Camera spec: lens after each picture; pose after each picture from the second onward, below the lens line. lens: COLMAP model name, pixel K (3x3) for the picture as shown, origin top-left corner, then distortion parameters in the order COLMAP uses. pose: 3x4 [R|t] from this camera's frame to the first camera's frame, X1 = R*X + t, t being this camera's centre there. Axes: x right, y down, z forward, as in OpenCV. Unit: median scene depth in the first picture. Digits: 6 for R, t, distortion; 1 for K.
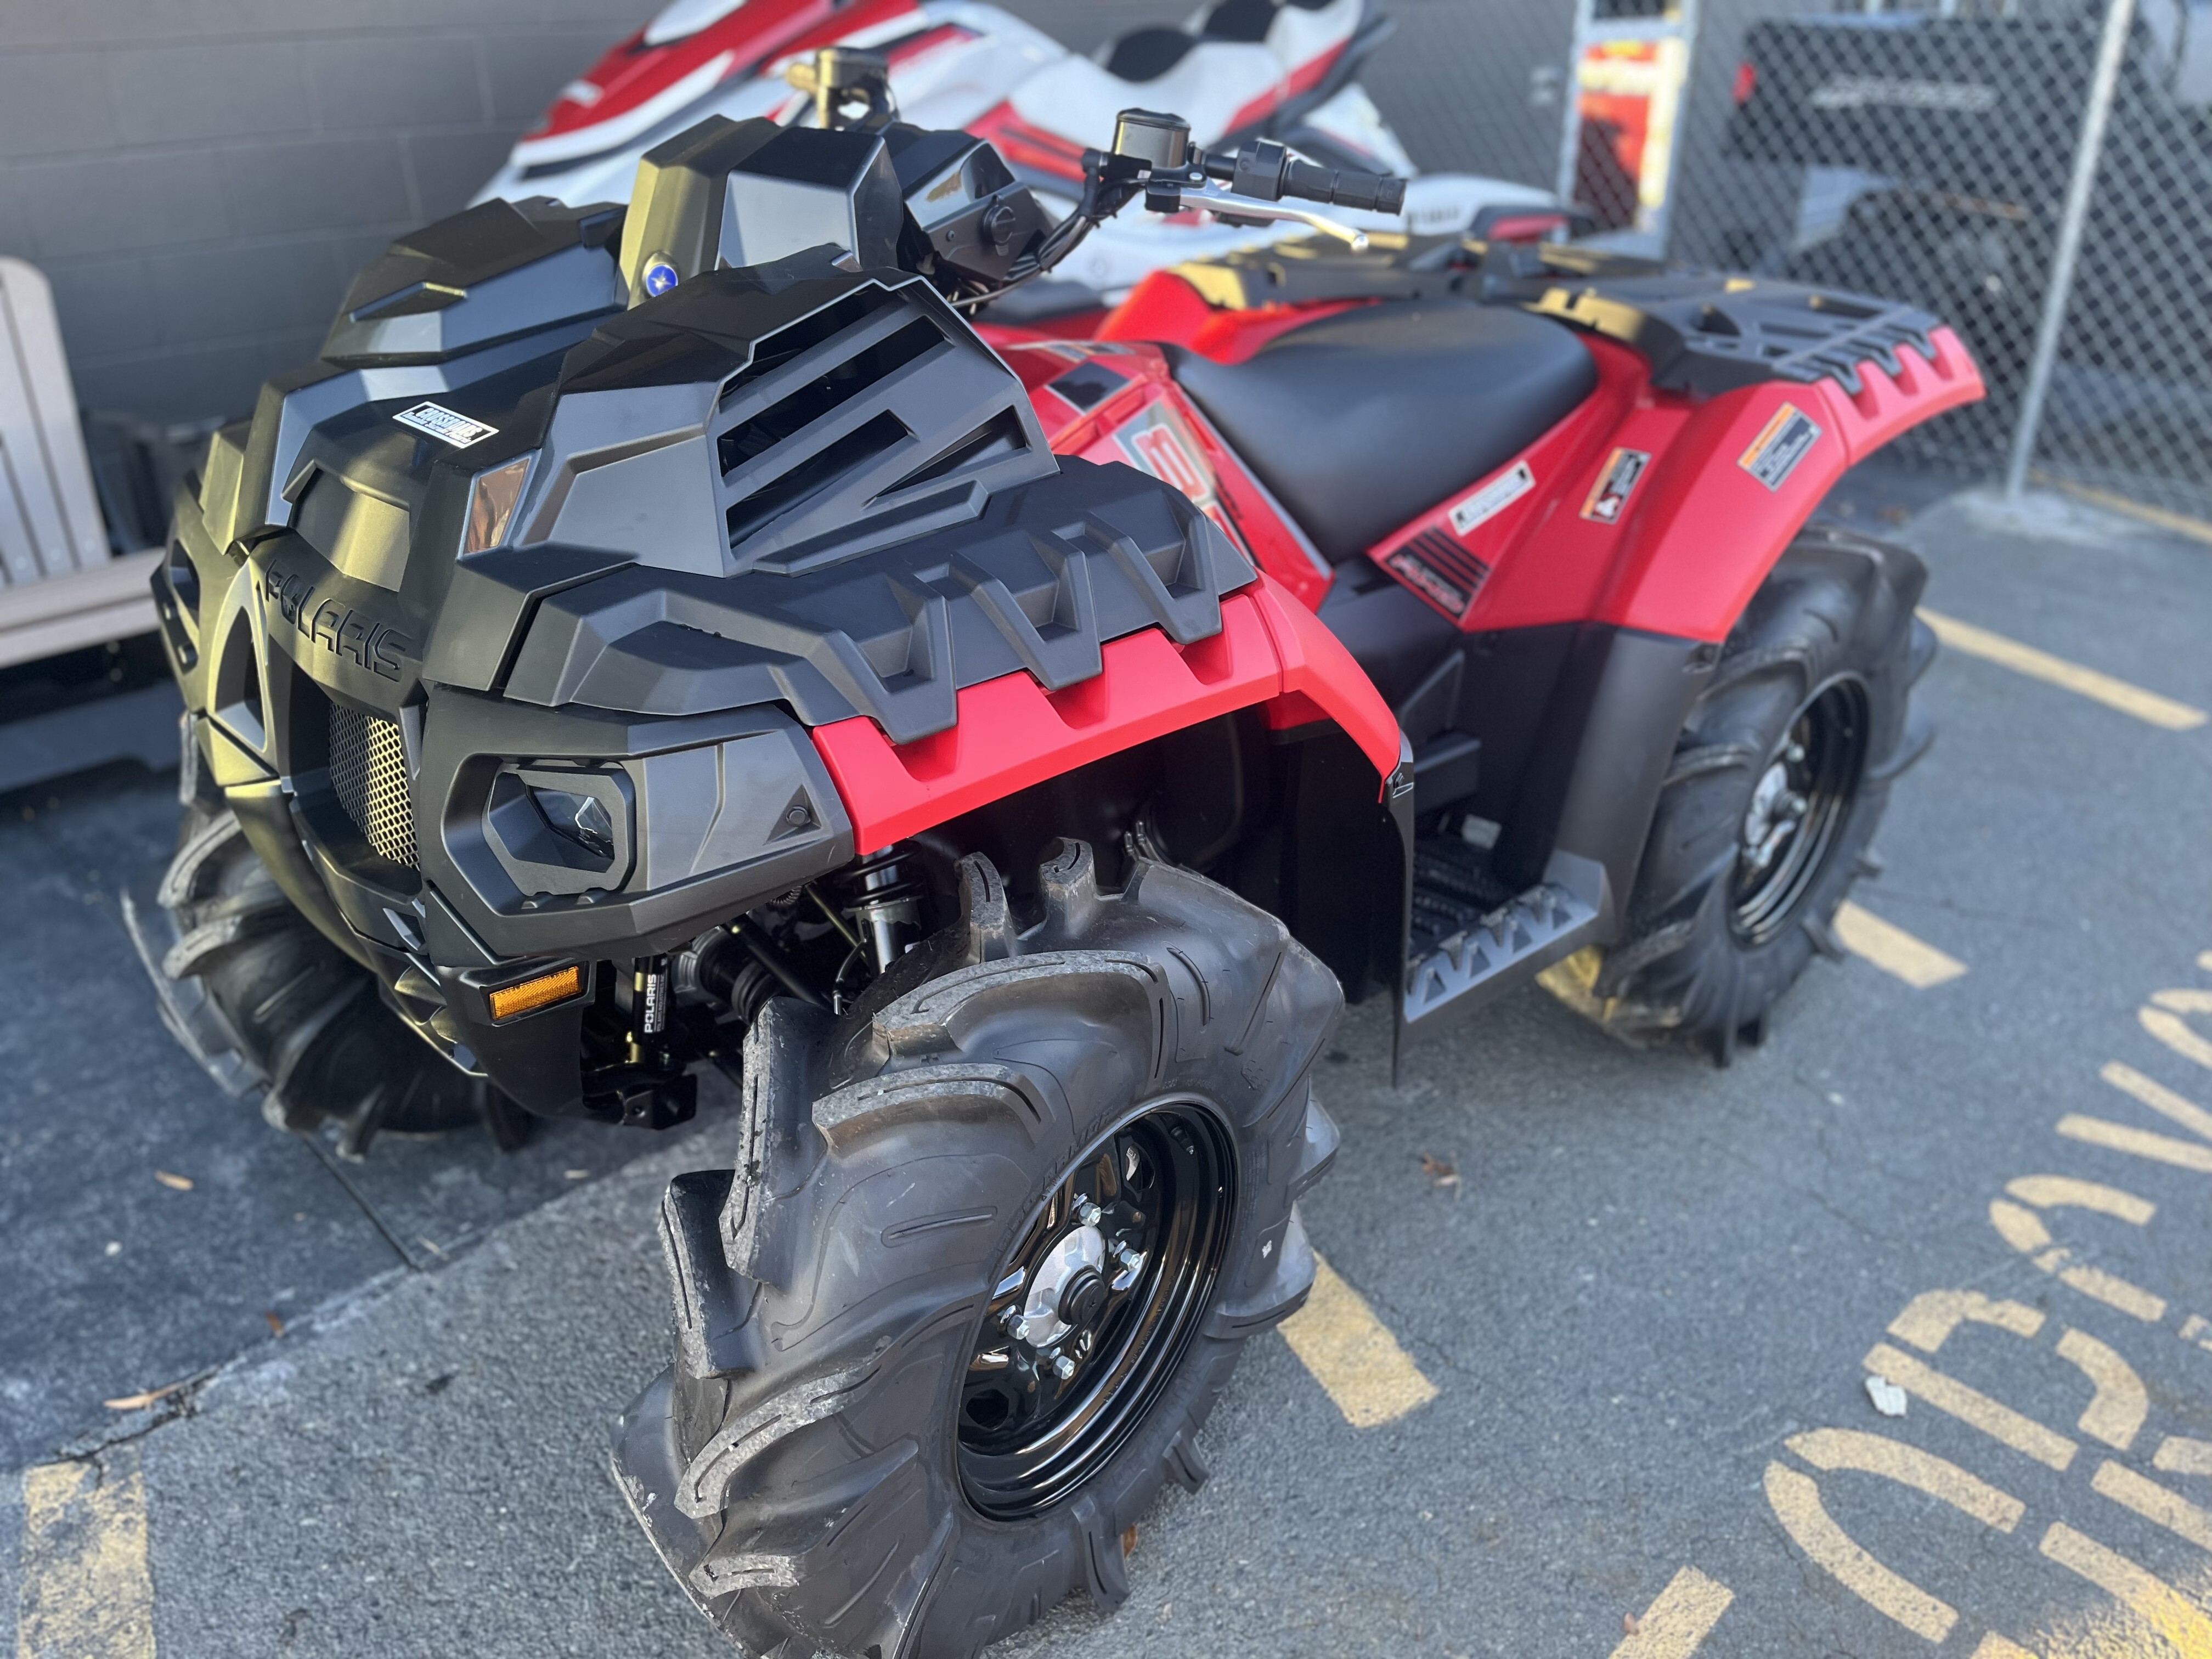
lens RADIAL K [[1718.7, 0, 1098.1], [0, 1718.7, 850.1], [0, 0, 1]] dist [0.027202, -0.038575]
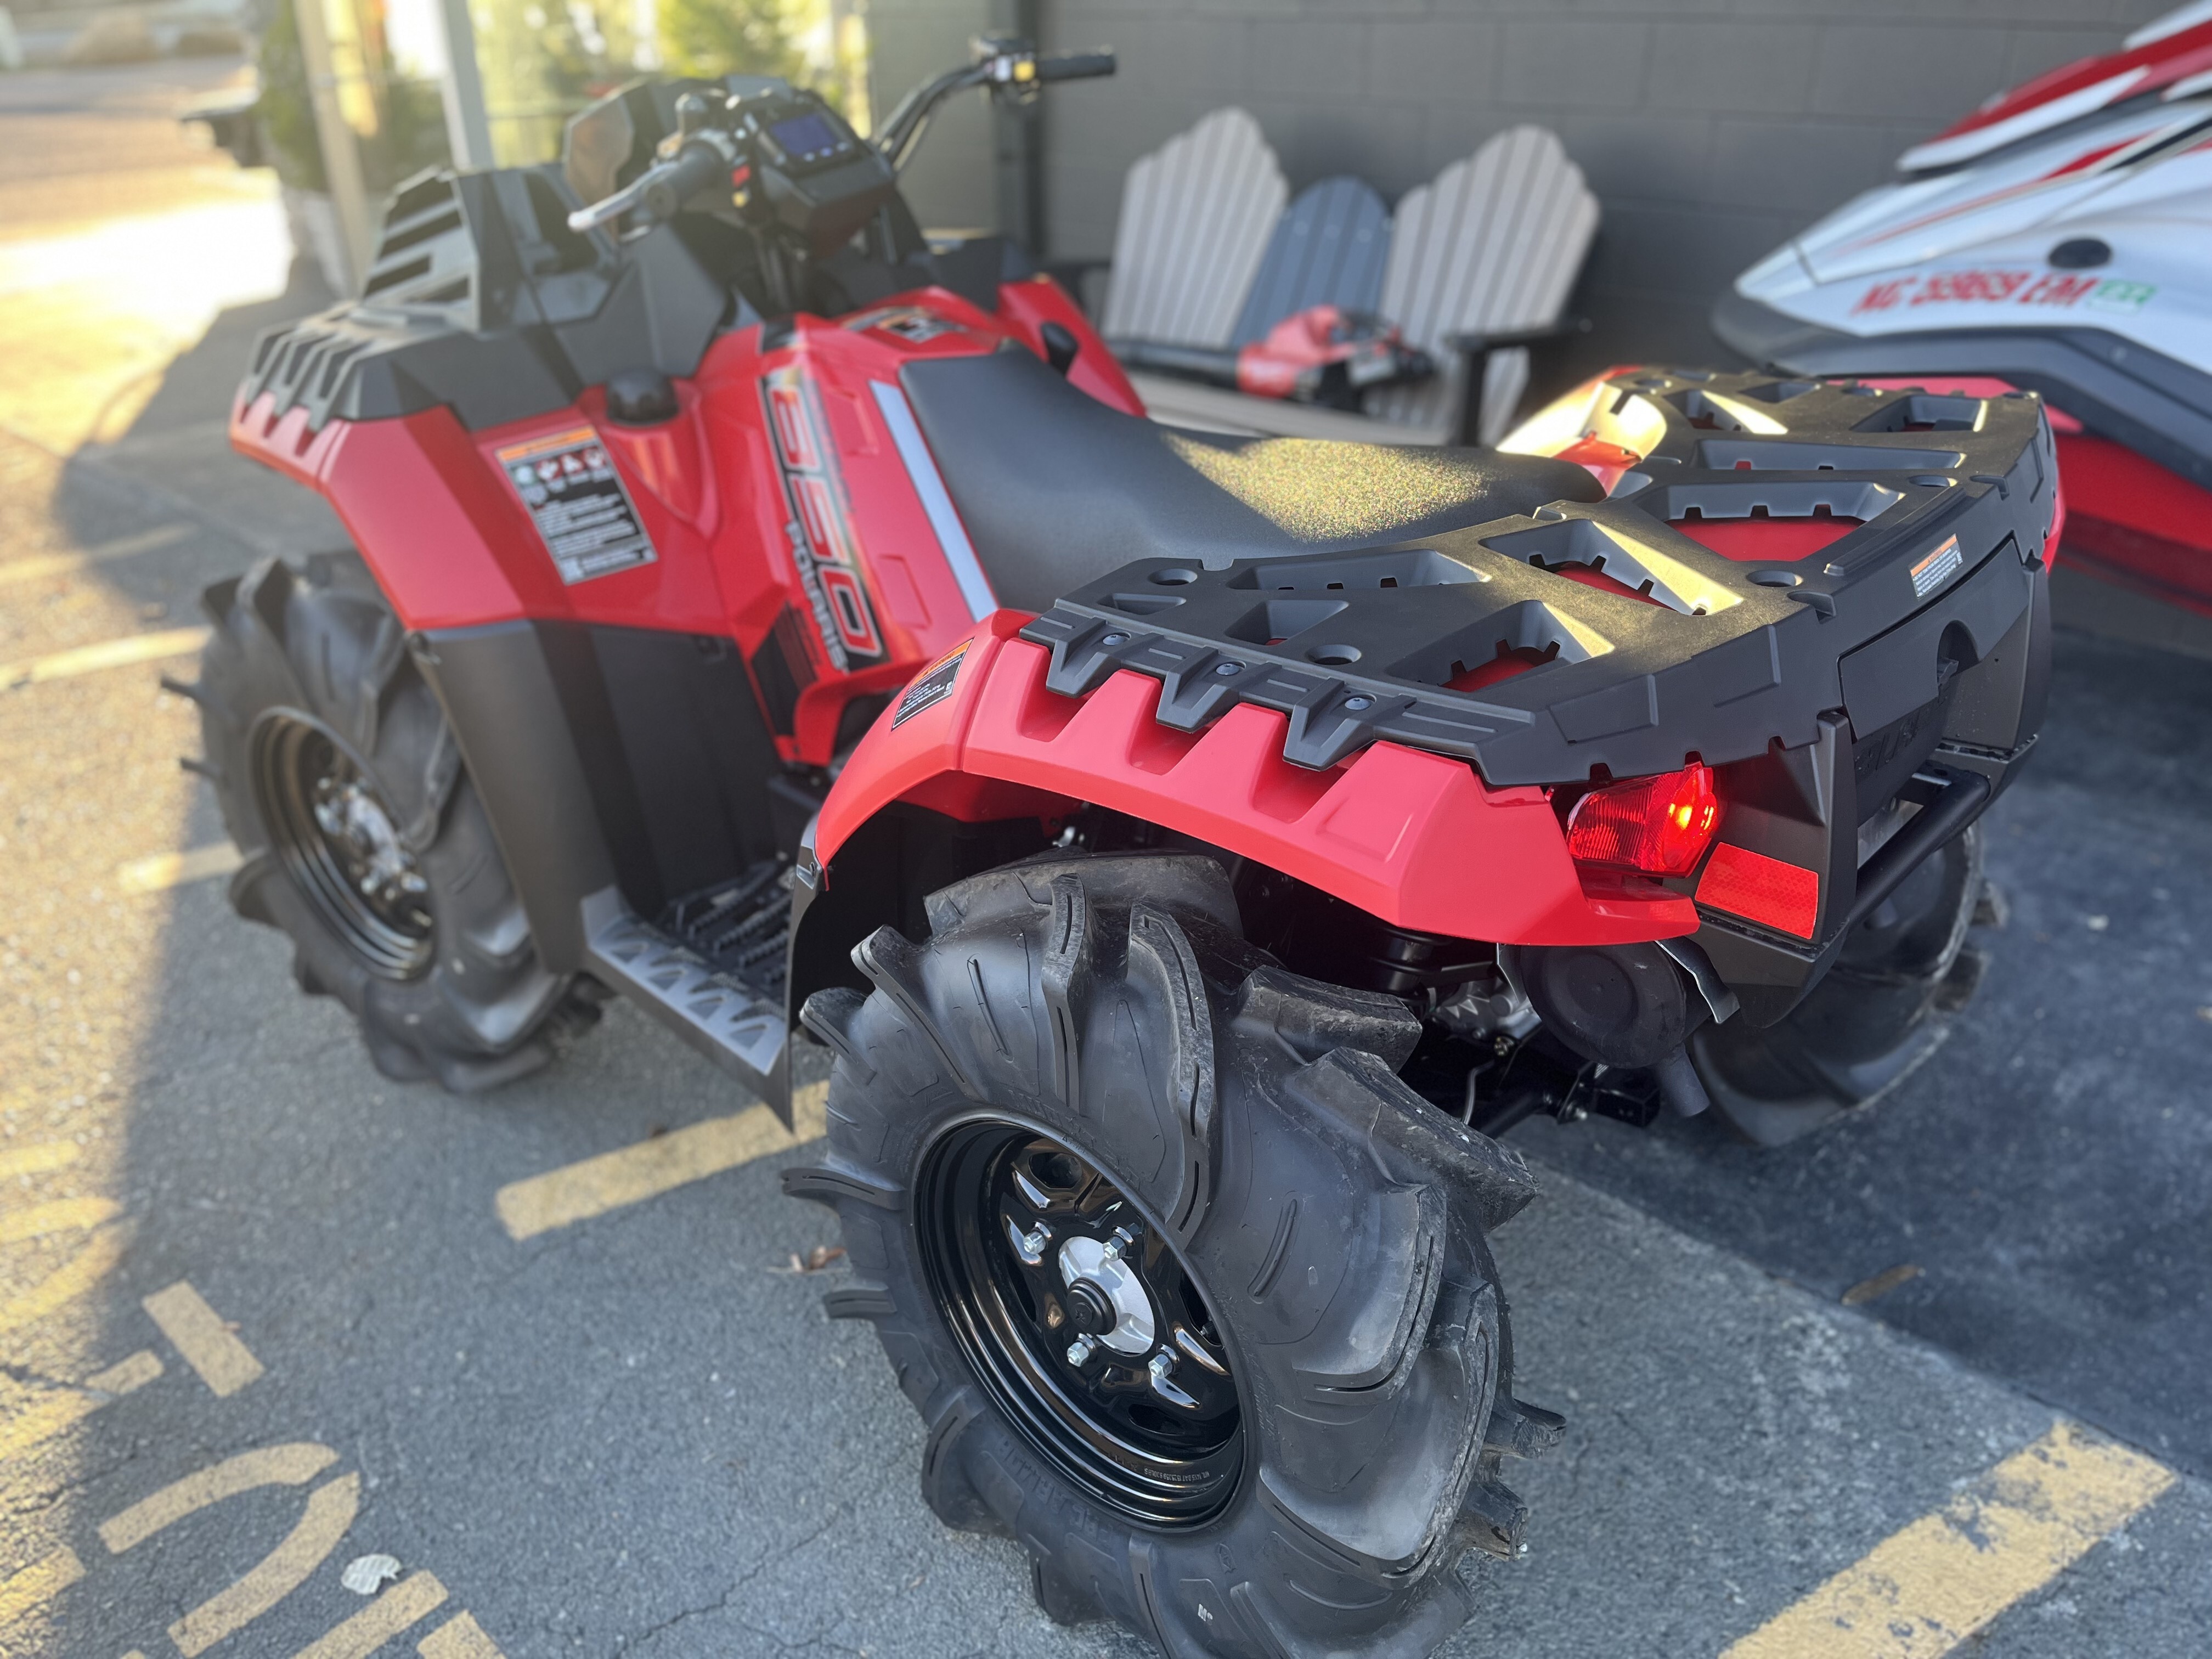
lens RADIAL K [[1718.7, 0, 1105.5], [0, 1718.7, 816.1], [0, 0, 1]] dist [0.027202, -0.038575]
pose [[0.024145, 0.449318, -0.893046, 1.112313], [-0.445643, 0.804477, 0.392707, -0.532404], [0.894885, 0.388498, 0.219660, 1.012723]]
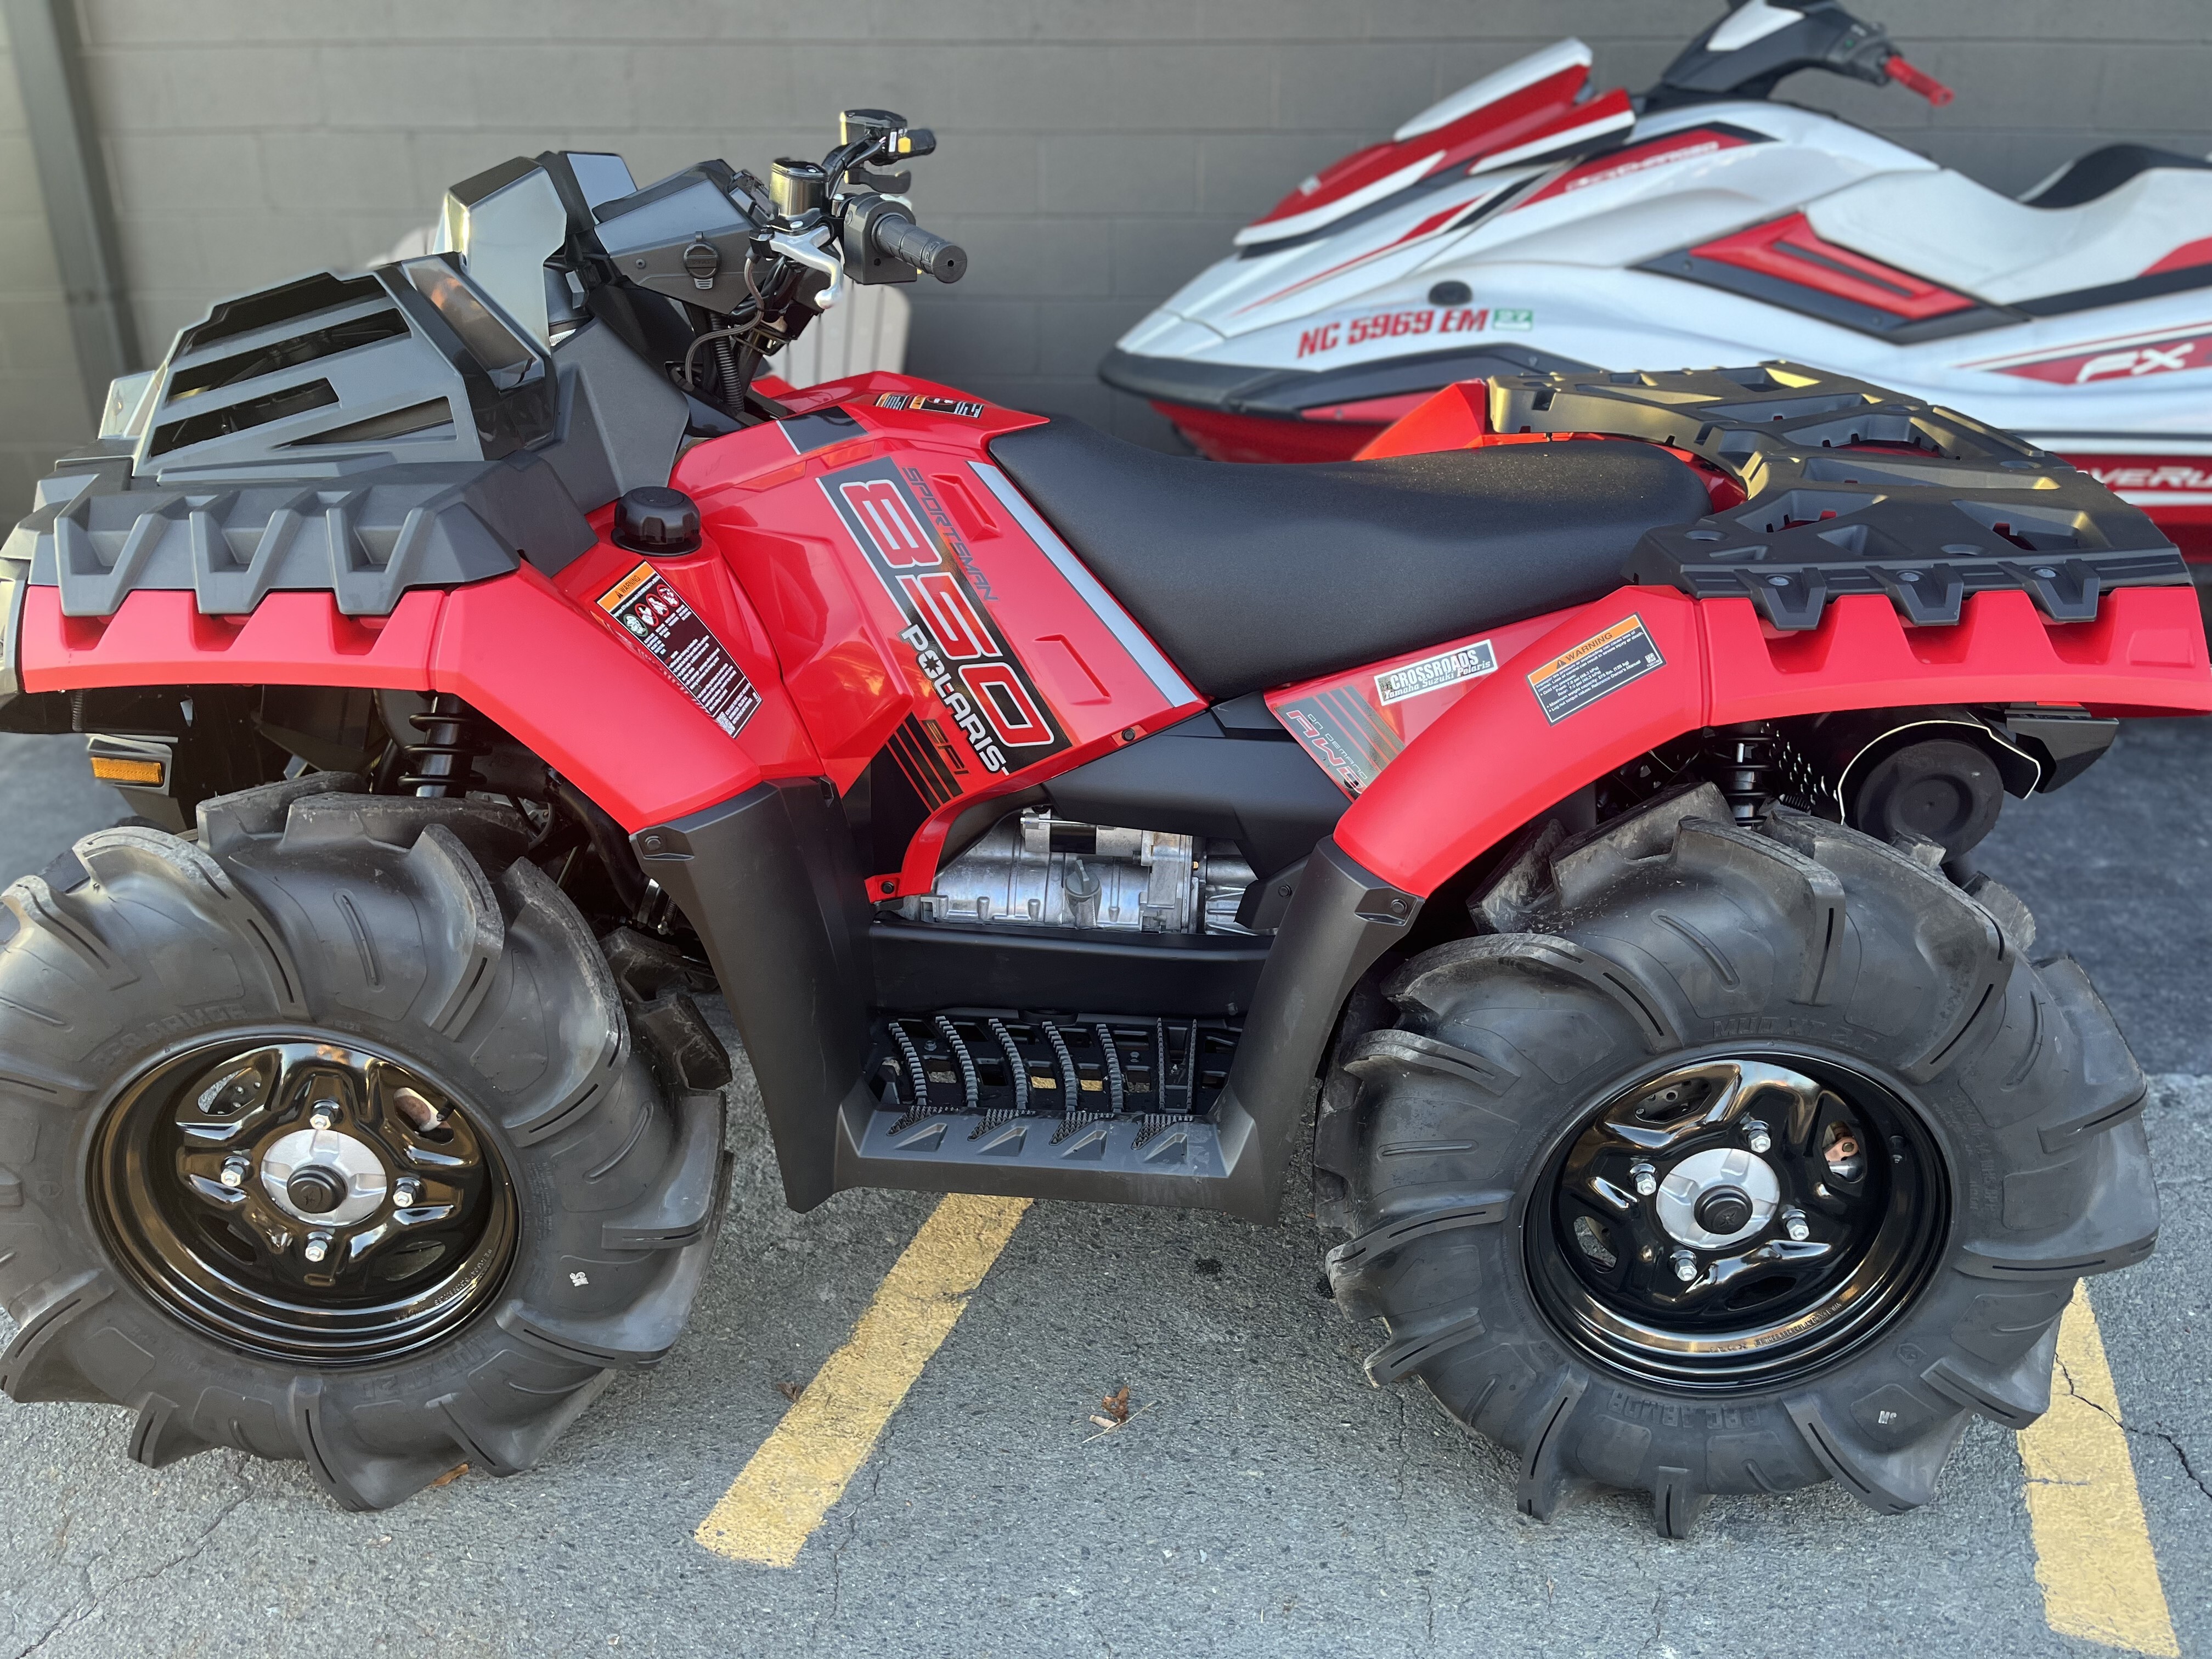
lens RADIAL K [[1718.7, 0, 1100.3], [0, 1718.7, 834.7], [0, 0, 1]] dist [0.027202, -0.038575]
pose [[0.678342, 0.291867, -0.674289, 0.818056], [-0.341617, 0.937776, 0.062248, -0.155661], [0.650500, 0.188124, 0.735839, 0.383600]]
